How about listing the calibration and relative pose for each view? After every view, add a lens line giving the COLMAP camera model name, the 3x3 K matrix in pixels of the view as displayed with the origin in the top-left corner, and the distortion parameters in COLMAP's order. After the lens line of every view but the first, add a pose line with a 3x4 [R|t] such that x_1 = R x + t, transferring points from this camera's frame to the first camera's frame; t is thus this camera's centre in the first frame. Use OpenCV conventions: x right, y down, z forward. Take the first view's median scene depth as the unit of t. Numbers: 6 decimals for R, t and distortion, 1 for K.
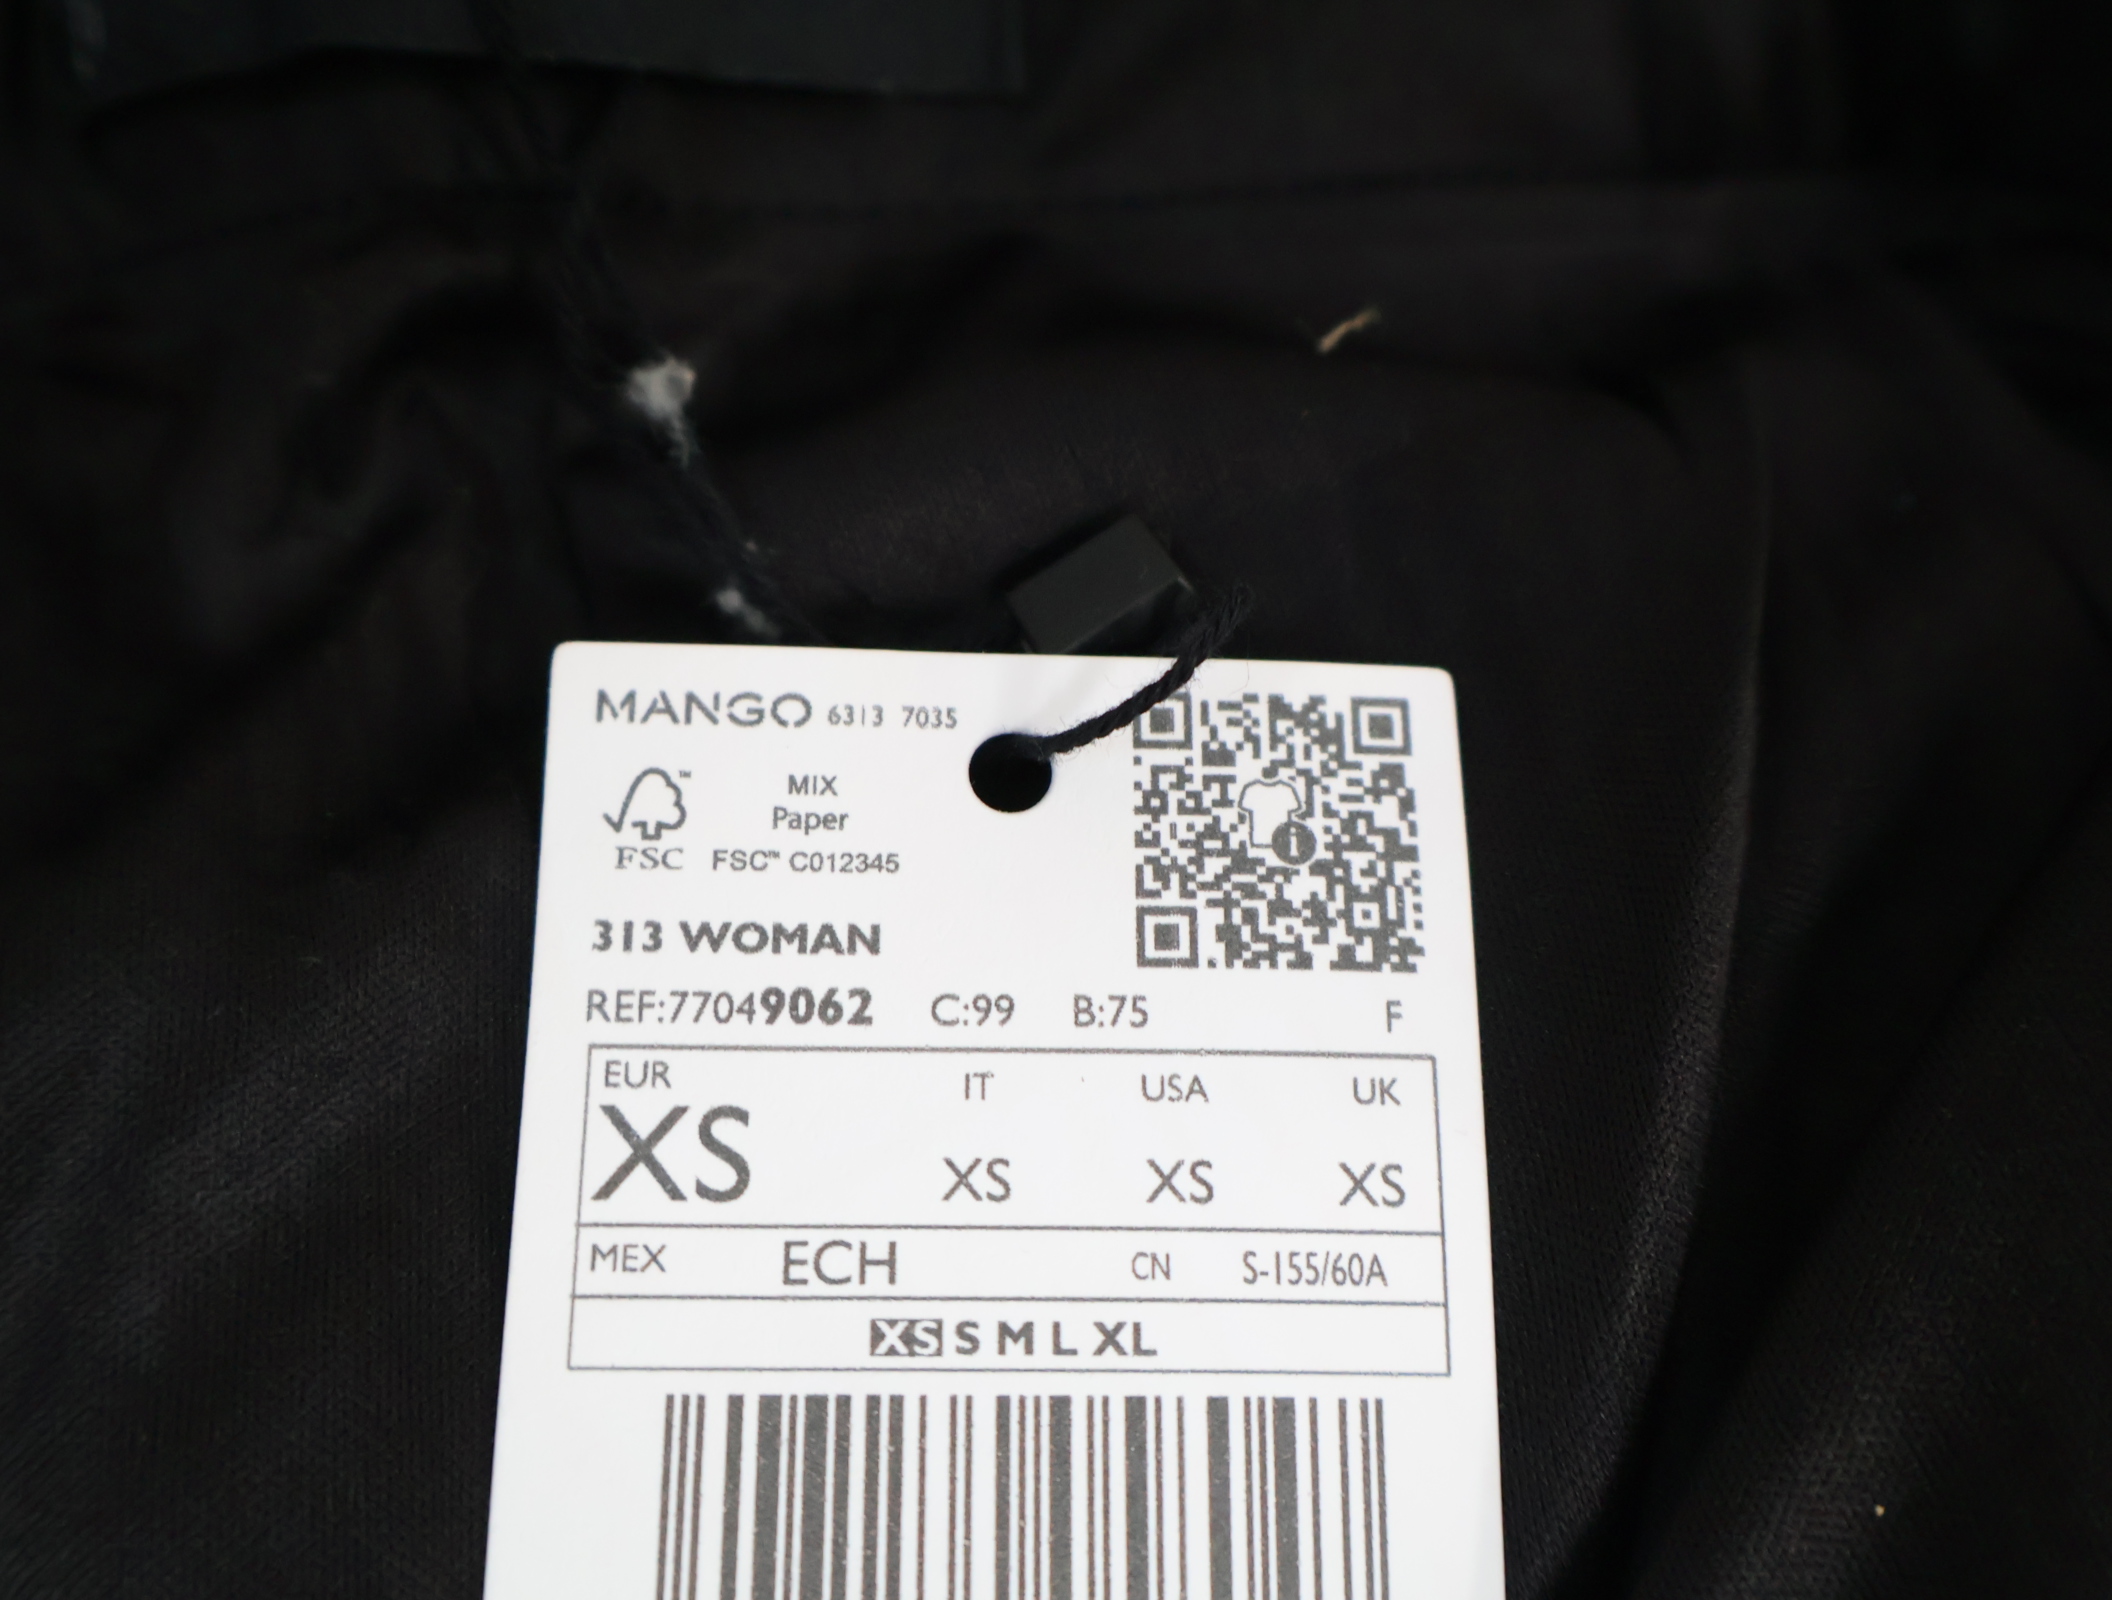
lens RADIAL K [[2355.7, 0, 1056.0], [0, 2355.7, 800.0], [0, 0, 1]] dist [0.004629, 0.018745]
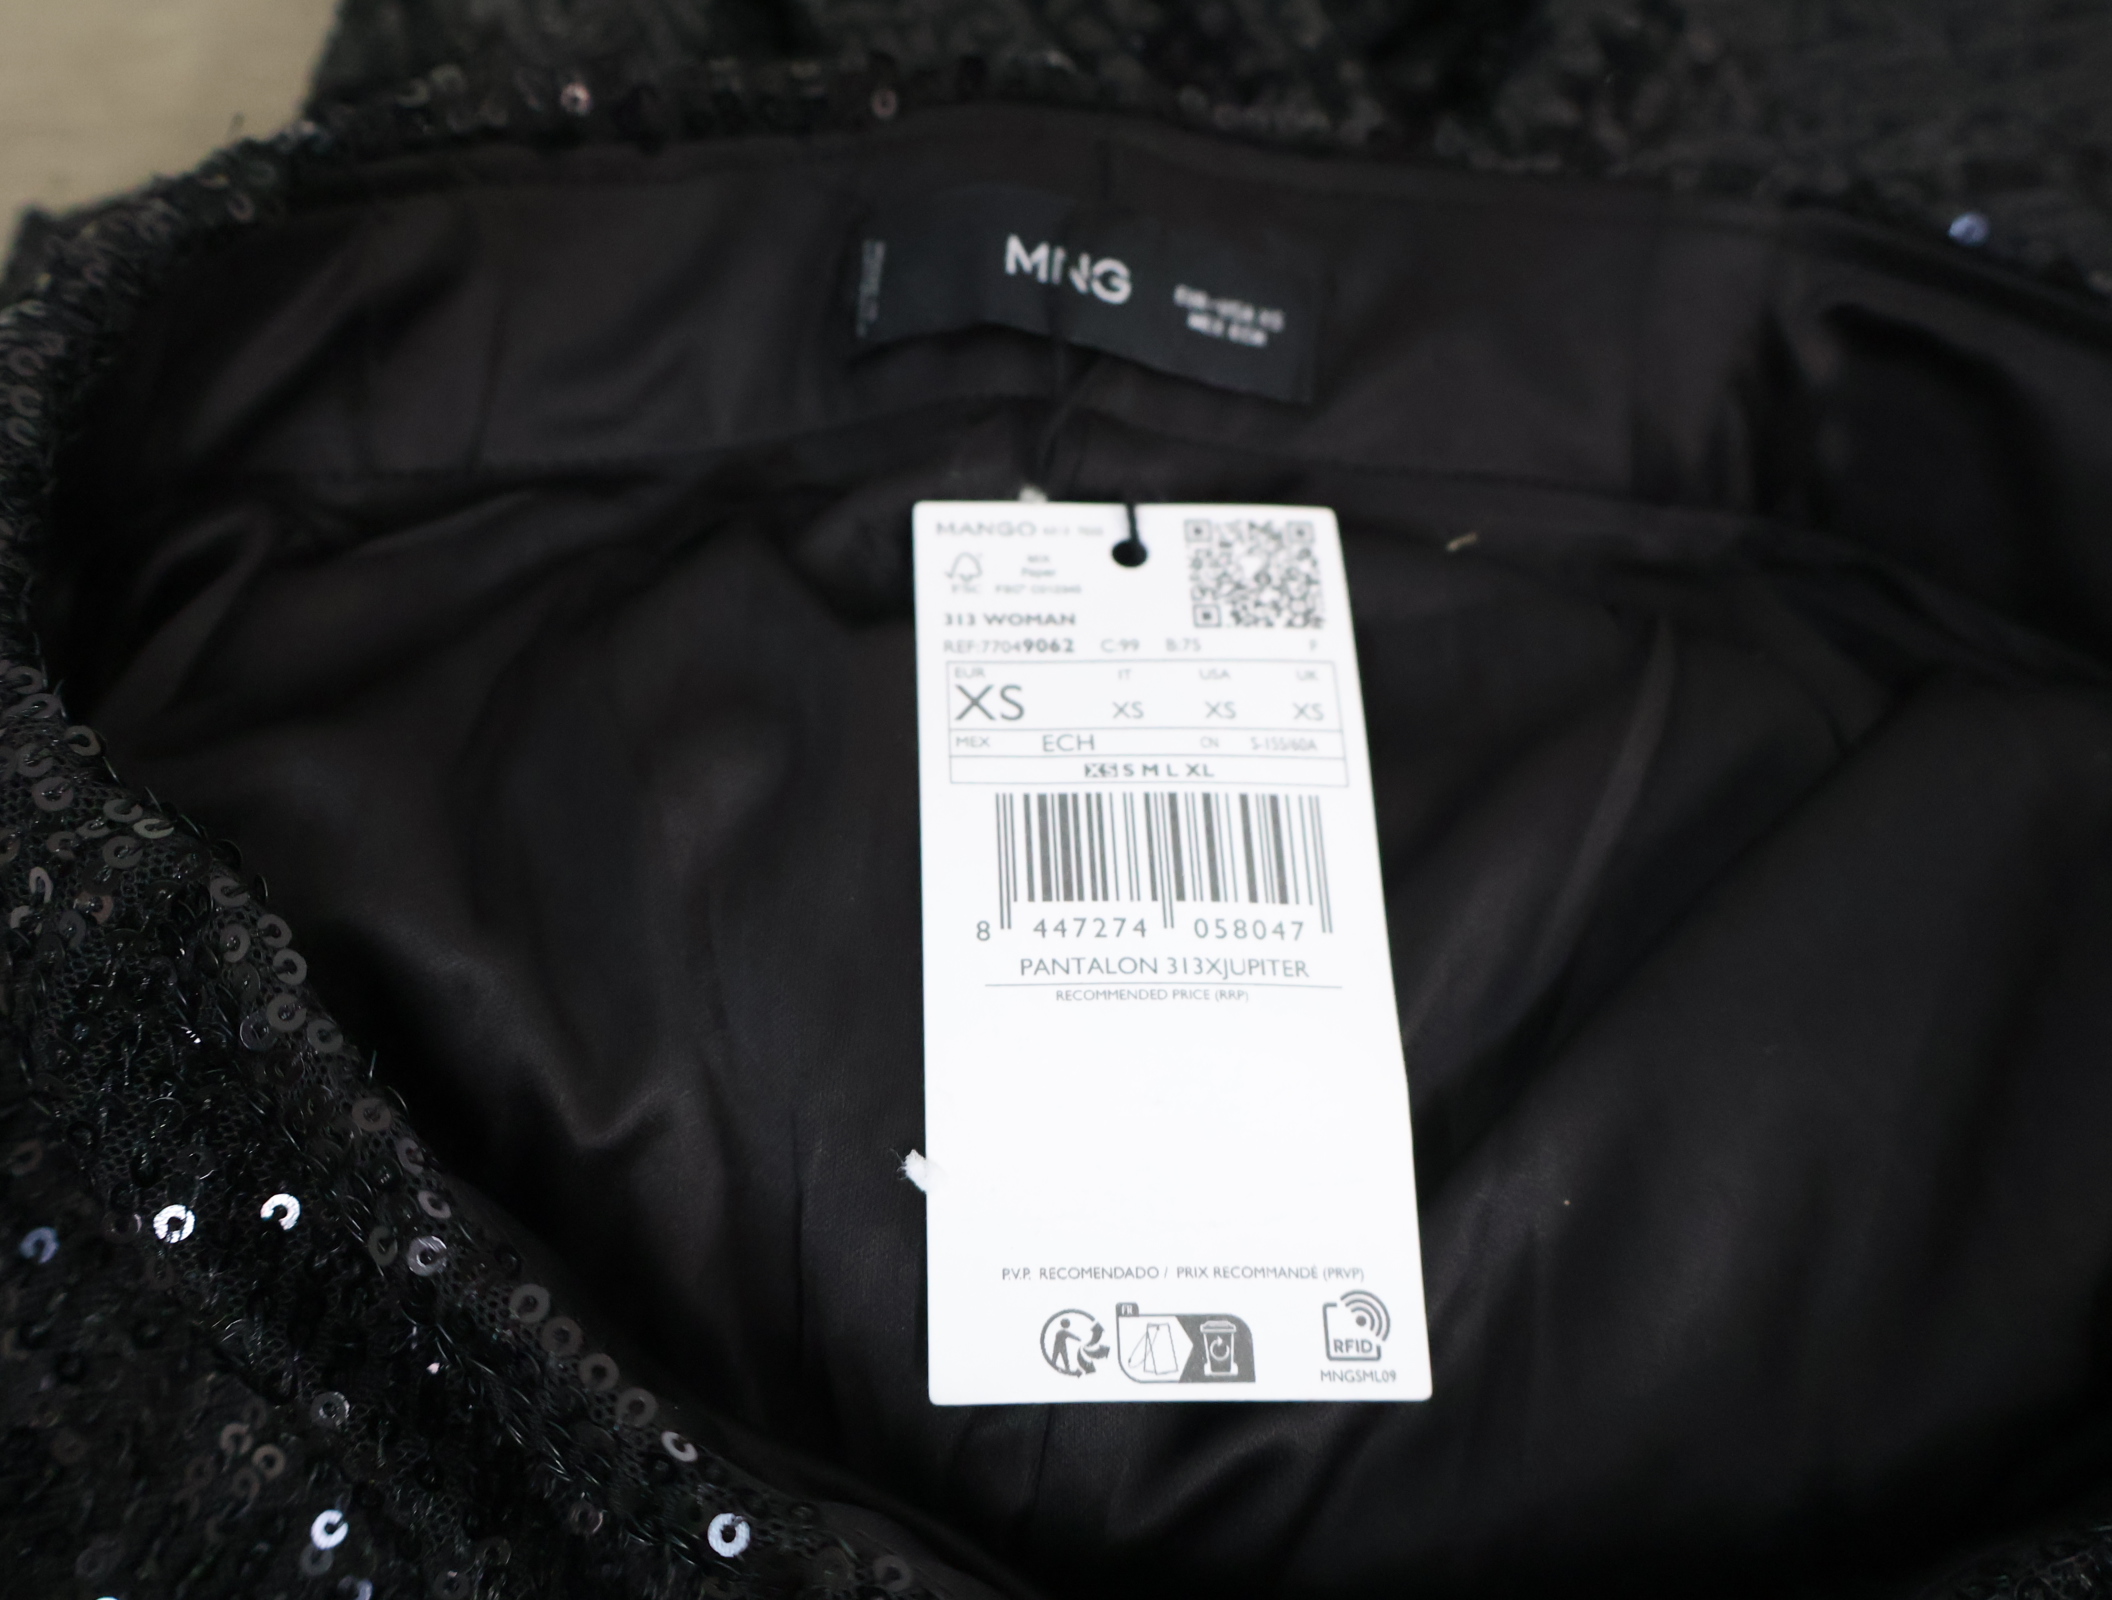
lens RADIAL K [[2355.7, 0, 1056.0], [0, 2355.7, 800.0], [0, 0, 1]] dist [0.004629, 0.018745]
pose [[0.998974, -0.040496, 0.020256, -0.144223], [0.043827, 0.977174, -0.207870, 0.677602], [-0.011376, 0.208544, 0.977947, -1.095037]]
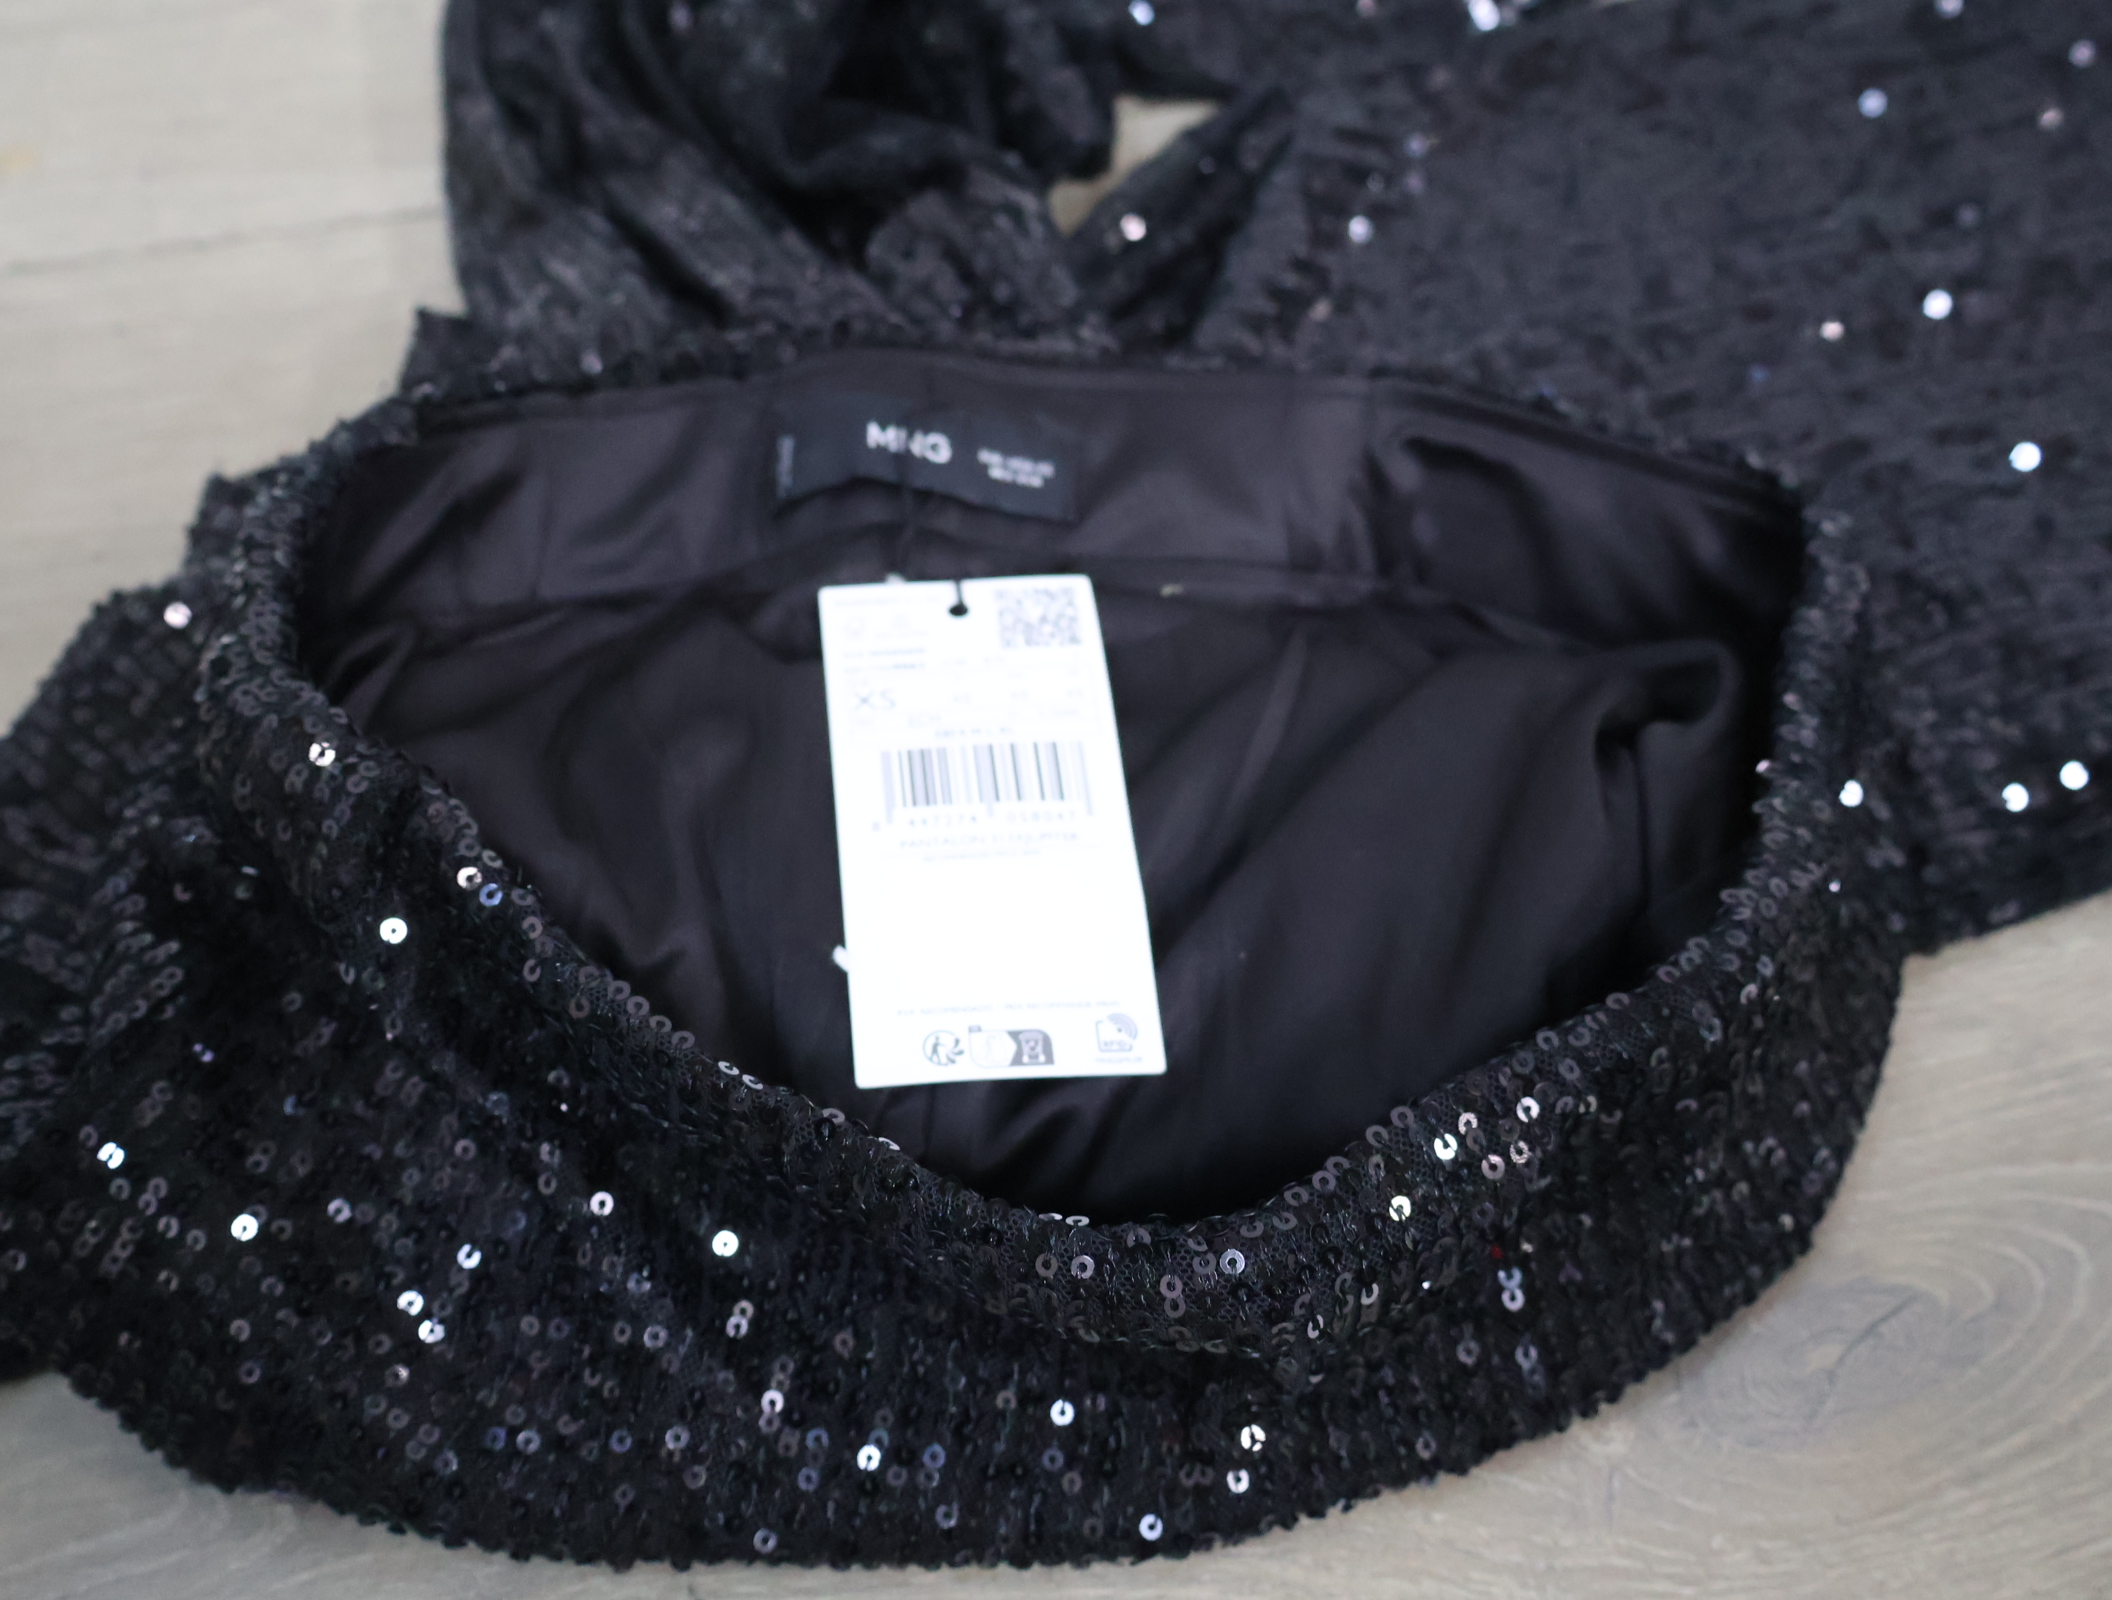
lens RADIAL K [[2355.7, 0, 1056.0], [0, 2355.7, 800.0], [0, 0, 1]] dist [0.004629, 0.018745]
pose [[0.992679, -0.111125, 0.047315, -0.073171], [0.120612, 0.932652, -0.340020, 1.467438], [-0.006343, 0.343237, 0.939227, -2.173208]]
